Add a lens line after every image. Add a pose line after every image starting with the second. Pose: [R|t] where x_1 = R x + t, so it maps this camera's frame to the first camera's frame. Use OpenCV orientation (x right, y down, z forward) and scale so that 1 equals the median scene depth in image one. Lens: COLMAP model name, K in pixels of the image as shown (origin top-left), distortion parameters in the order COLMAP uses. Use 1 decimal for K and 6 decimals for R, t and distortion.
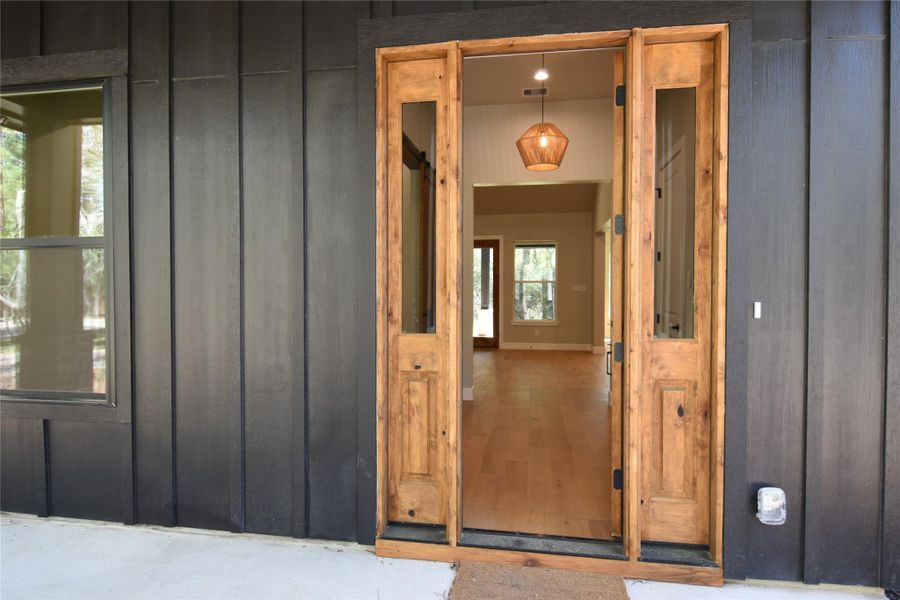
lens RADIAL K [[532.3, 0, 443.4], [0, 532.3, 301.0], [0, 0, 1]] dist [0.028276, -0.037514]
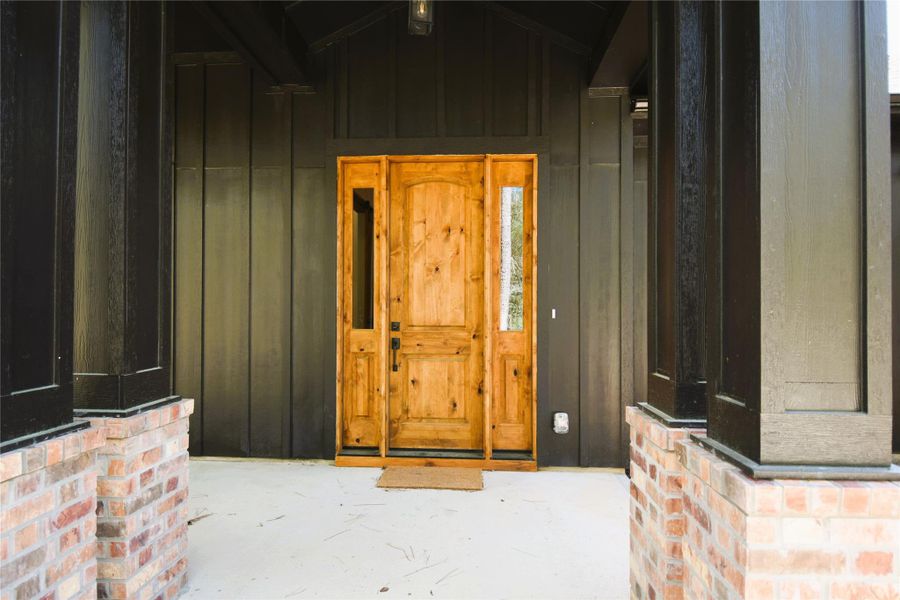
lens RADIAL K [[532.3, 0, 443.4], [0, 532.3, 301.0], [0, 0, 1]] dist [0.028276, -0.037514]
pose [[0.995308, 0.002311, 0.096727, 0.042121], [0.000278, 0.999642, -0.026746, 0.019498], [-0.096754, 0.026648, 0.994951, -0.656792]]
